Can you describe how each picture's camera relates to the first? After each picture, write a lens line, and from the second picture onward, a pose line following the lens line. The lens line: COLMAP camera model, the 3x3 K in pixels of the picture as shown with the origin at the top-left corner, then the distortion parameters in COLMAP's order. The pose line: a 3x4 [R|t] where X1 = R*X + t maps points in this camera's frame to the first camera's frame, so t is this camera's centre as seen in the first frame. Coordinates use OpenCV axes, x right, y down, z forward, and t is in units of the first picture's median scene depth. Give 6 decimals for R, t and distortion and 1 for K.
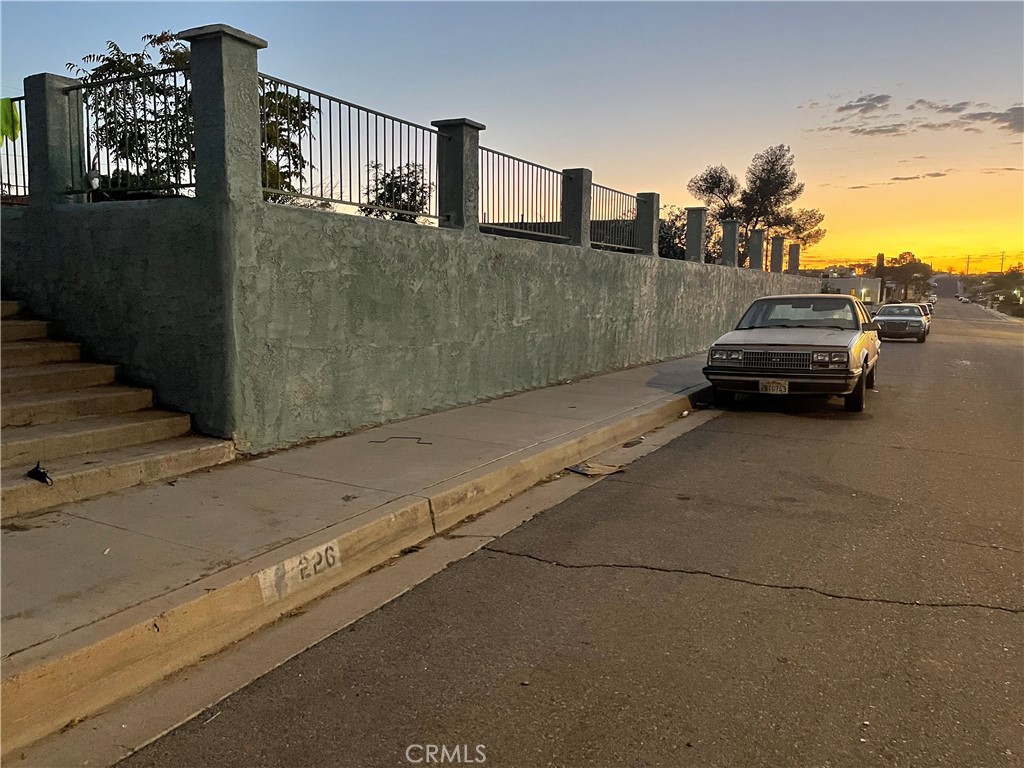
lens RADIAL K [[775.1, 0, 512.0], [0, 775.1, 384.0], [0, 0, 1]] dist [0.082935, -0.118906]
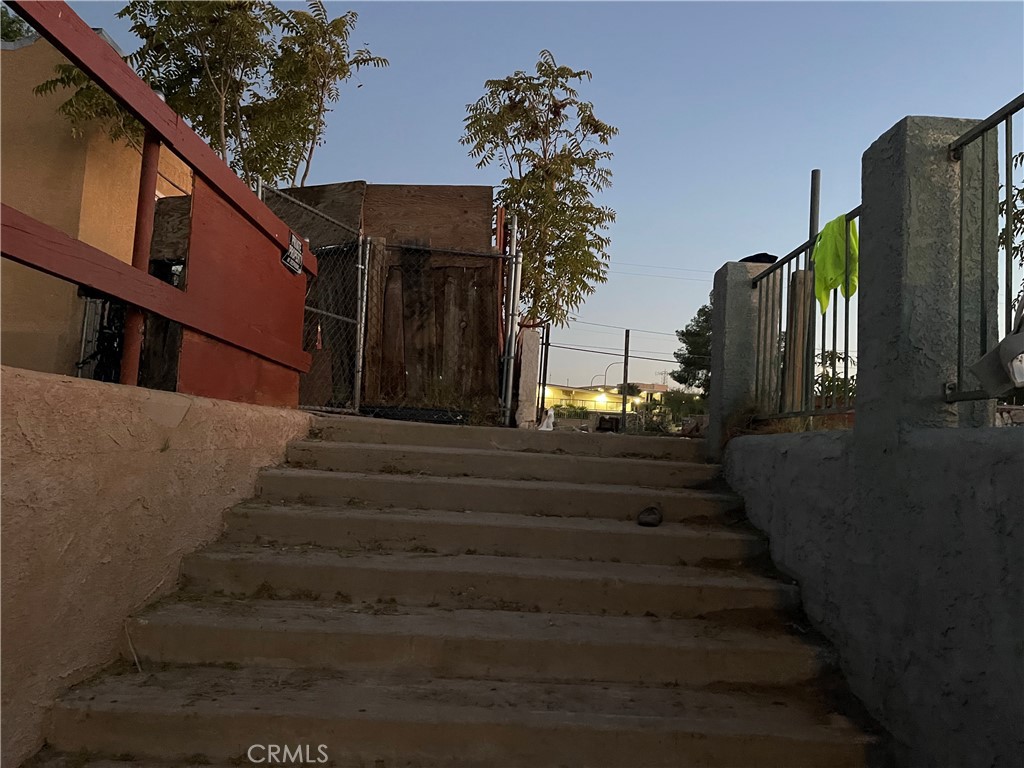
lens RADIAL K [[775.1, 0, 512.0], [0, 775.1, 384.0], [0, 0, 1]] dist [0.082935, -0.118906]
pose [[0.500437, -0.057991, -0.863829, -0.340965], [-0.163600, 0.973445, -0.160127, -0.155522], [0.850175, 0.221456, 0.477660, 0.640236]]
